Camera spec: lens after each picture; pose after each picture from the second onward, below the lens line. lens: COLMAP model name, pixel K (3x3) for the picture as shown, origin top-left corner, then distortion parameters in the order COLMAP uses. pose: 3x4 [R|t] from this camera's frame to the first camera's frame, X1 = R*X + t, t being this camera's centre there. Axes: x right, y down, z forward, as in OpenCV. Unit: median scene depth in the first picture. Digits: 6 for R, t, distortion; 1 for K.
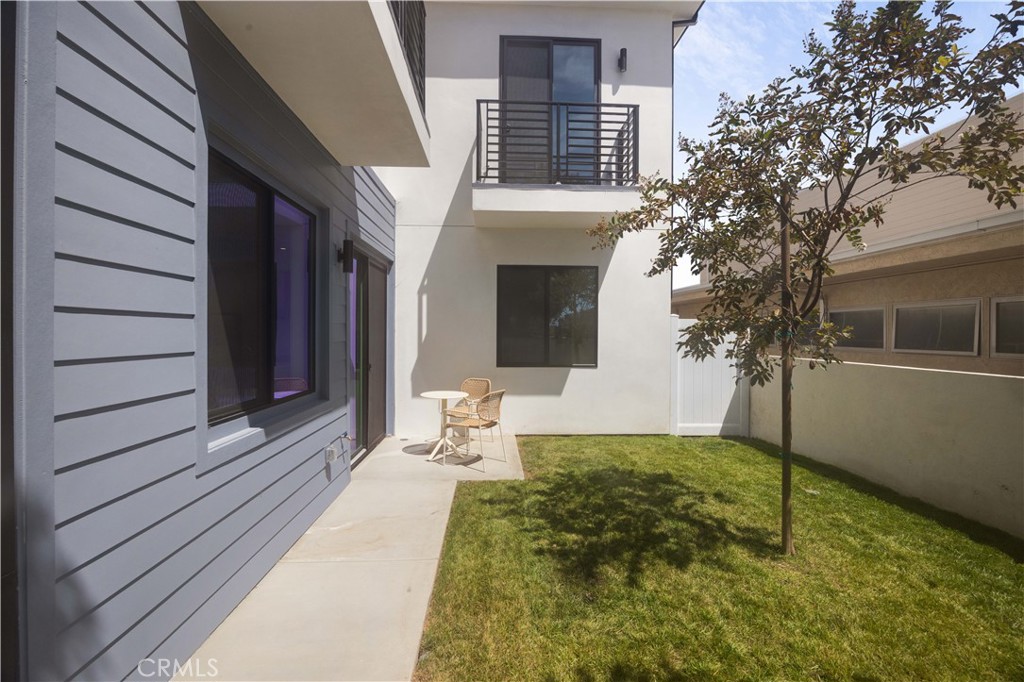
lens RADIAL K [[449.2, 0, 514.0], [0, 449.2, 338.4], [0, 0, 1]] dist [0.000400, -0.000250]
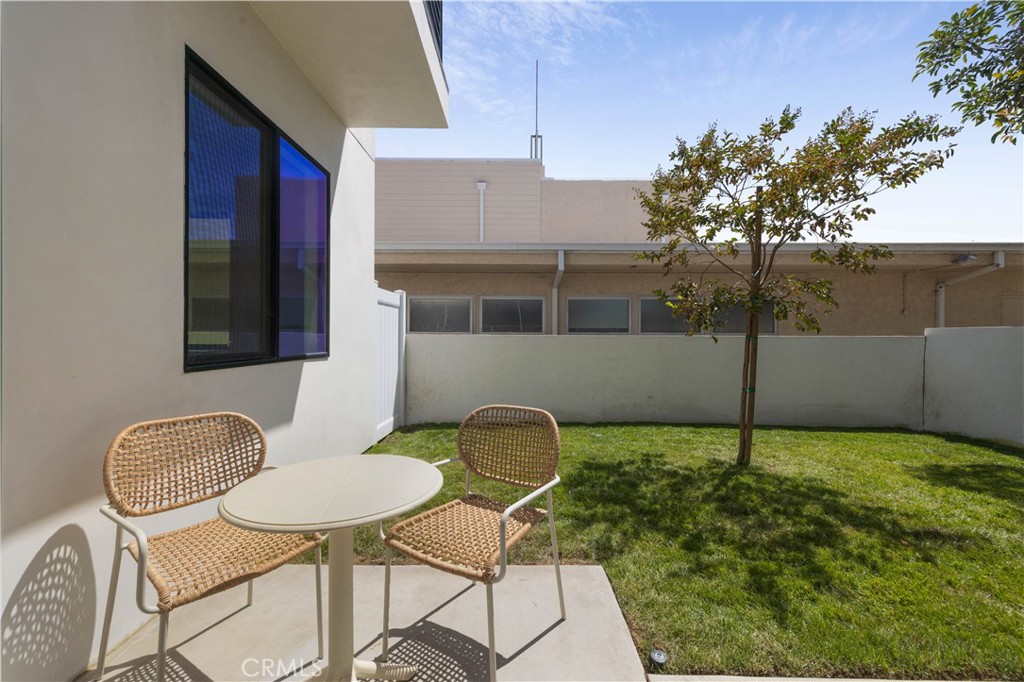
lens RADIAL K [[401.0, 0, 514.3], [0, 401.0, 334.9], [0, 0, 1]] dist [0.002055, 0.000206]
pose [[0.046561, -0.006909, 0.998892, -0.510237], [-0.004728, 0.999963, 0.007137, 0.054054], [-0.998904, -0.005055, 0.046527, 1.255955]]
